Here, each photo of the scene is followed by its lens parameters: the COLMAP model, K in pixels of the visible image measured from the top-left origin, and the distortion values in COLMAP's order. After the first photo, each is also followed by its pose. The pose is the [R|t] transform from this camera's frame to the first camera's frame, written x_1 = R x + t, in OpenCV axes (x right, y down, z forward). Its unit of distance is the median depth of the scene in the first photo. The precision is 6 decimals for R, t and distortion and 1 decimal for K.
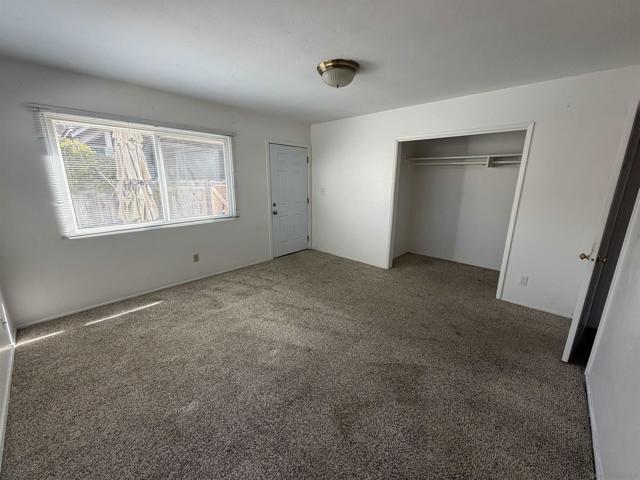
lens RADIAL K [[253.2, 0, 321.7], [0, 253.2, 244.1], [0, 0, 1]] dist [-0.000643, 0.000079]
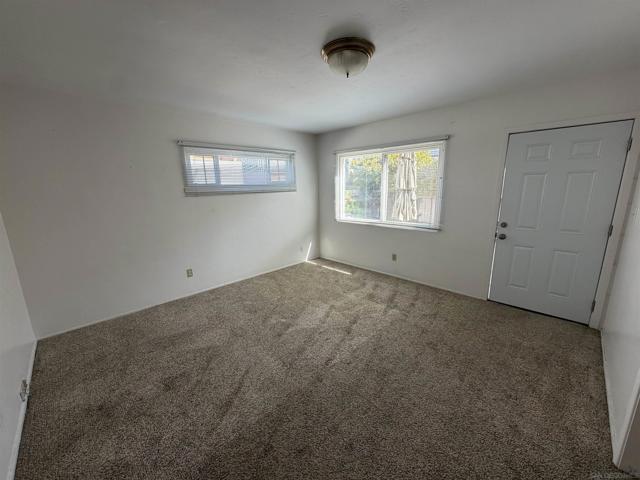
lens RADIAL K [[253.2, 0, 319.1], [0, 253.2, 242.5], [0, 0, 1]] dist [-0.000643, 0.000079]
pose [[-0.043574, 0.210215, -0.976684, 0.633262], [-0.235540, 0.947892, 0.214526, -0.178301], [0.970887, 0.239396, 0.008211, 0.677786]]
